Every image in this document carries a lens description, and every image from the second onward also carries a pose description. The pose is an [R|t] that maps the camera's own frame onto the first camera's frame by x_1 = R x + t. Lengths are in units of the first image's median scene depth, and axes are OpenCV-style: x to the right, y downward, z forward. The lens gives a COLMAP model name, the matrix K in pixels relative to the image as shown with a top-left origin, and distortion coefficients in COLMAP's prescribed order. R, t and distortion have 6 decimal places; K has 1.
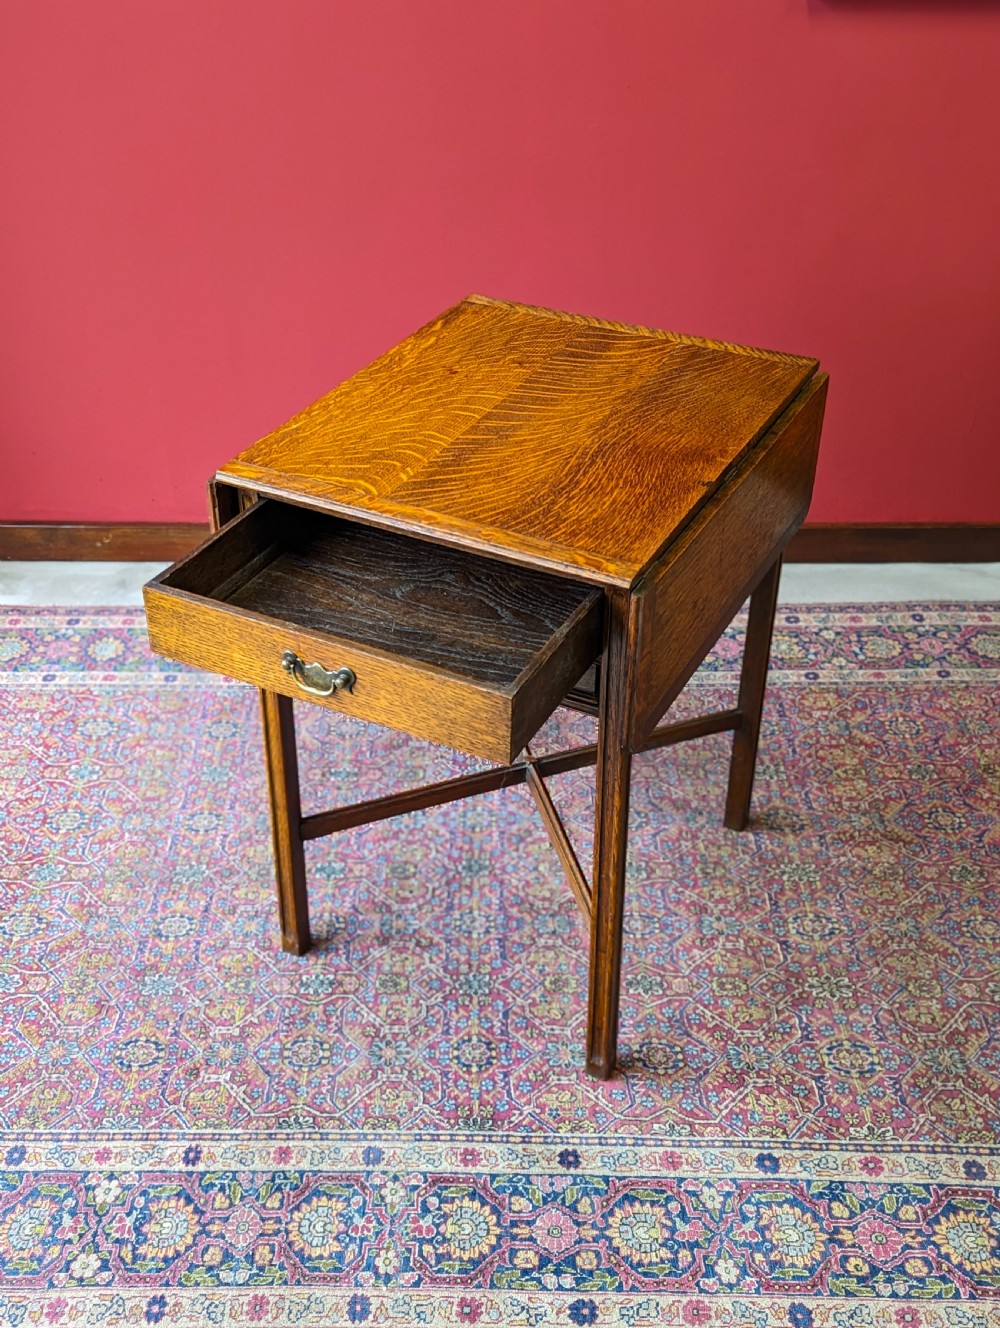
lens RADIAL K [[1623.7, 0, 475.6], [0, 1623.7, 656.7], [0, 0, 1]] dist [0.032255, 0.000000]
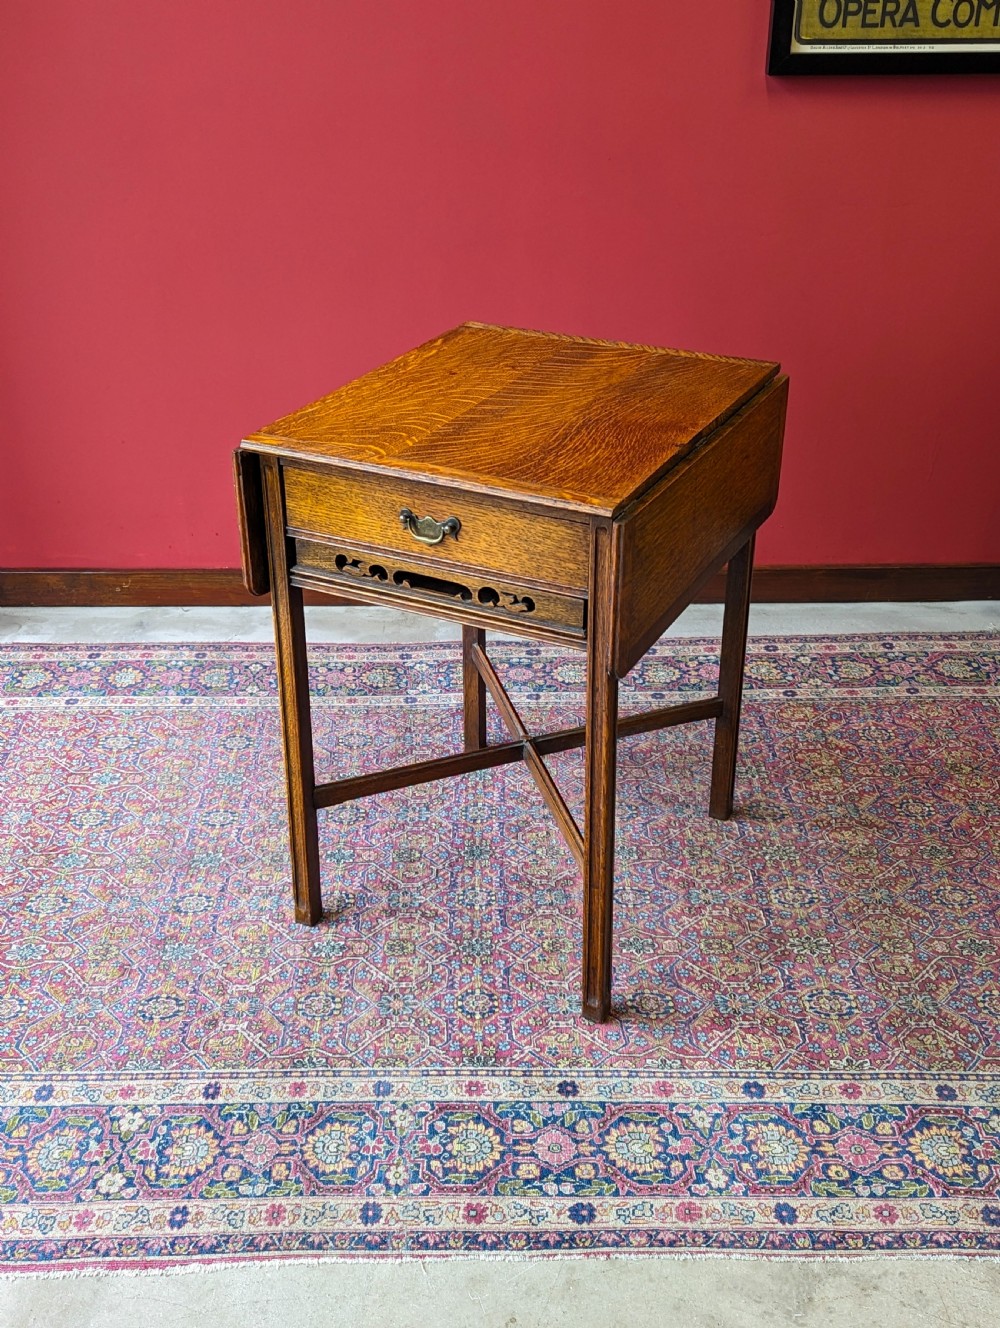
lens RADIAL K [[1623.7, 0, 509.0], [0, 1623.7, 642.8], [0, 0, 1]] dist [0.032255, 0.000000]
pose [[0.999705, -0.009035, 0.022524, -0.002098], [0.011484, 0.993745, -0.111085, 0.135595], [-0.021380, 0.111311, 0.993556, -0.086992]]
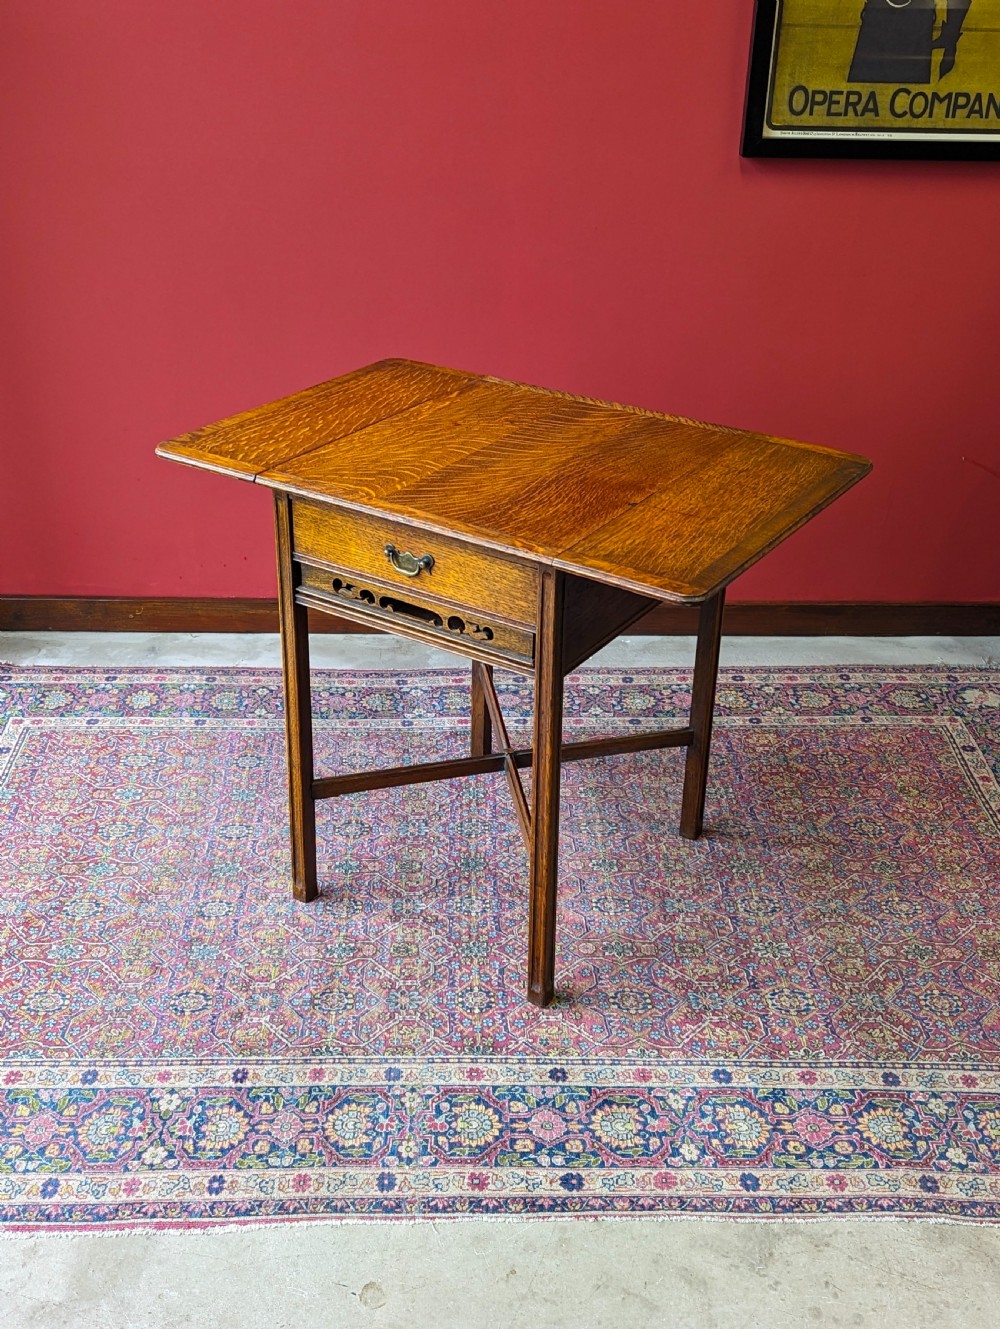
lens RADIAL K [[1624.9, 0, 523.3], [0, 1624.9, 654.6], [0, 0, 1]] dist [0.032255, 0.000000]
pose [[0.998417, 0.002600, 0.056184, -0.035634], [0.003663, 0.993805, -0.111078, 0.133293], [-0.056125, 0.111108, 0.992222, -0.219169]]
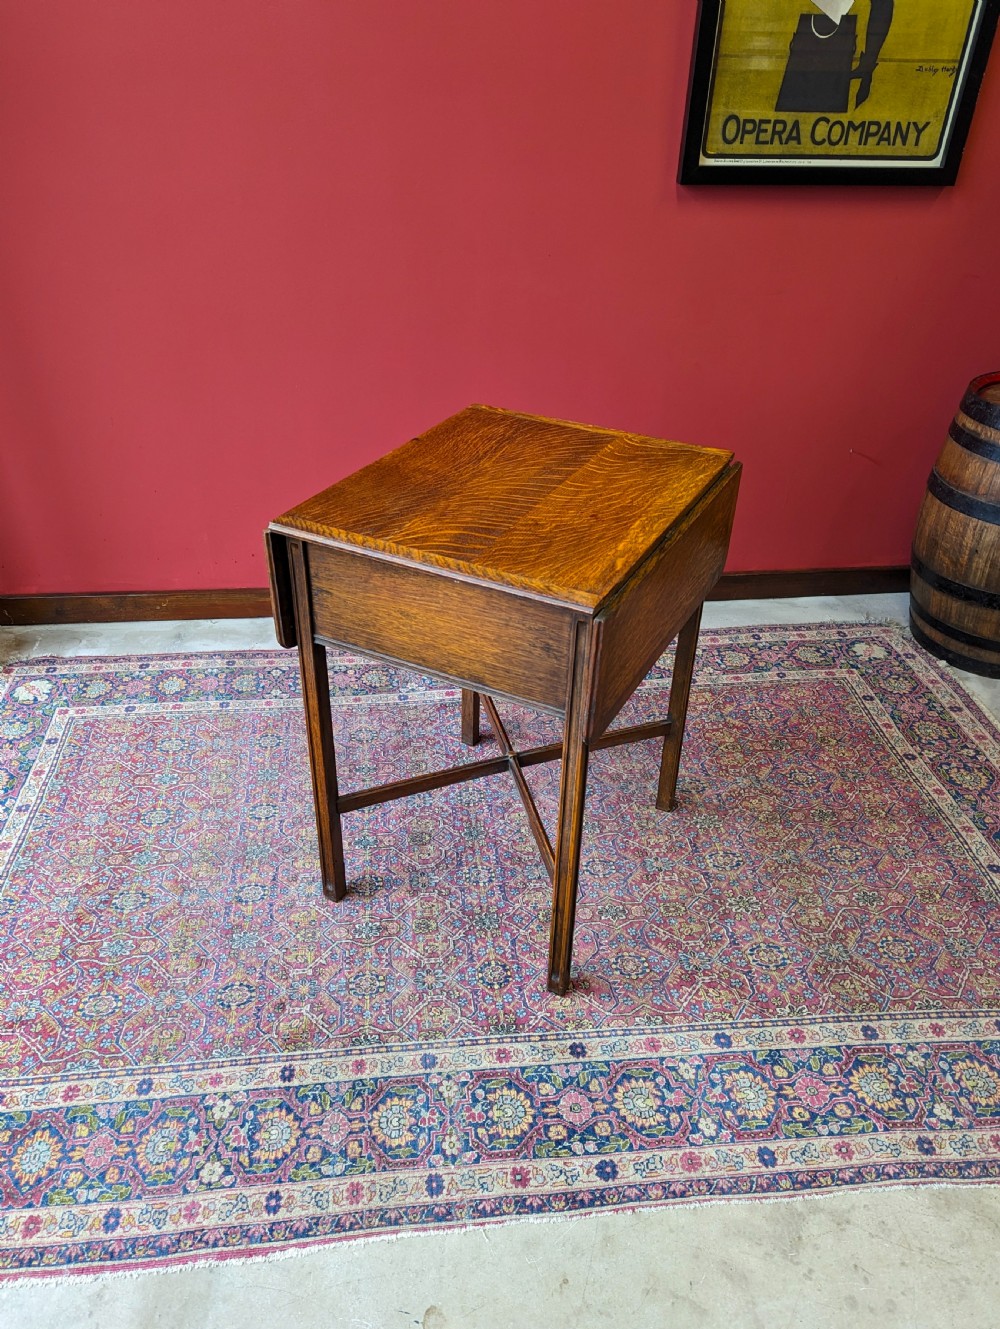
lens RADIAL K [[1062.3, 0, 508.6], [0, 1062.3, 701.0], [0, 0, 1]] dist [0.052934, -0.054683]
pose [[0.991621, -0.048429, 0.119761, -0.087384], [0.046408, 0.998730, 0.019606, 0.005336], [-0.120558, -0.013884, 0.992609, 0.148446]]
